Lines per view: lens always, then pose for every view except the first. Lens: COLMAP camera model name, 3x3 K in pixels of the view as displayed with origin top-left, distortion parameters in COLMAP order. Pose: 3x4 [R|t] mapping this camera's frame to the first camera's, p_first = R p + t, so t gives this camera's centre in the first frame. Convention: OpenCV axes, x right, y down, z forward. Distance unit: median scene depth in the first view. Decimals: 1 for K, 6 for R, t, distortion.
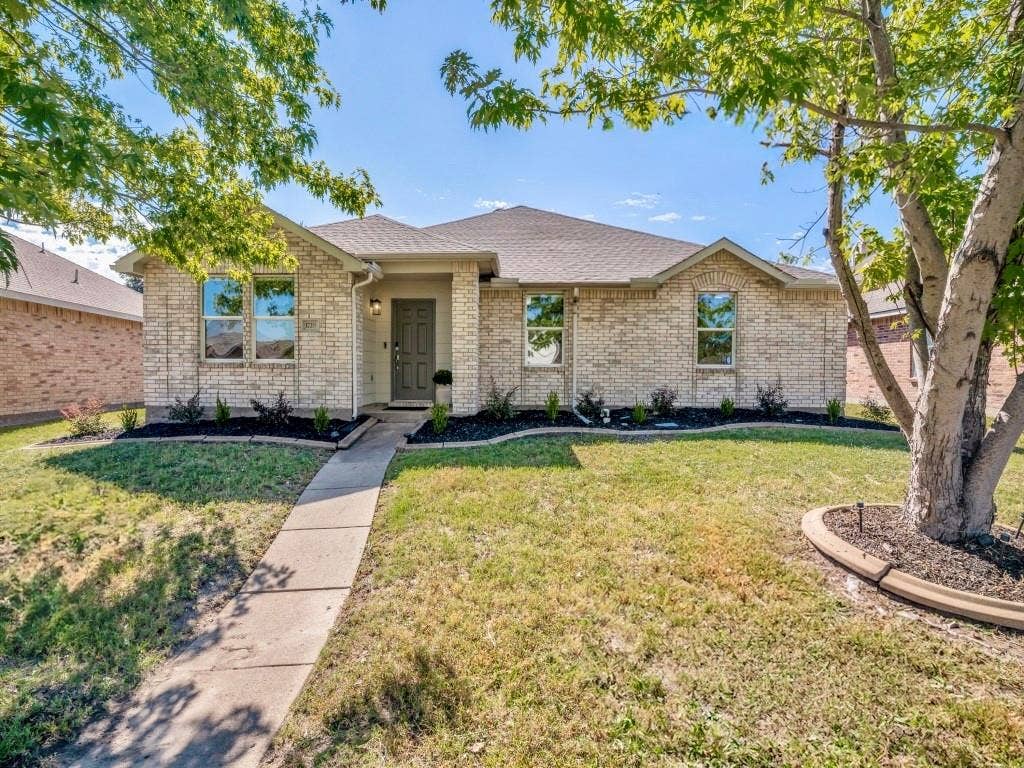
lens RADIAL K [[472.4, 0, 504.9], [0, 472.4, 388.6], [0, 0, 1]] dist [-0.029056, 0.000222]
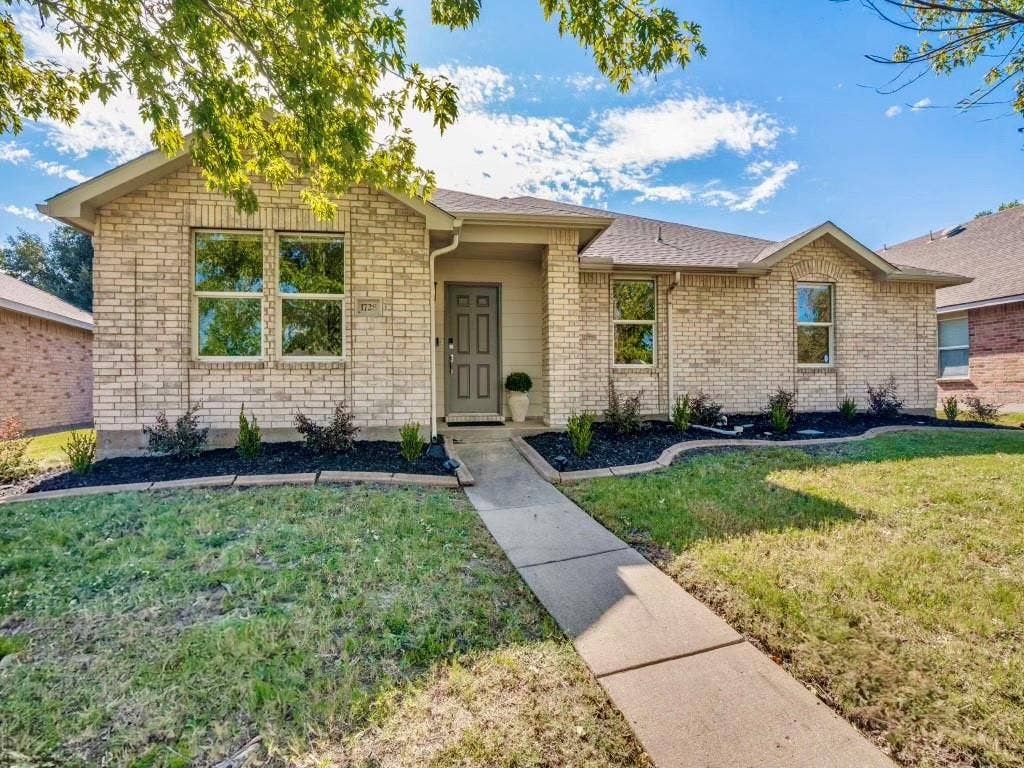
lens RADIAL K [[472.4, 0, 504.9], [0, 472.4, 388.6], [0, 0, 1]] dist [-0.029056, 0.000222]
pose [[0.983089, -0.017798, 0.182262, -0.329631], [0.024416, 0.999119, -0.034132, 0.013917], [-0.181494, 0.038005, 0.982657, 0.270903]]
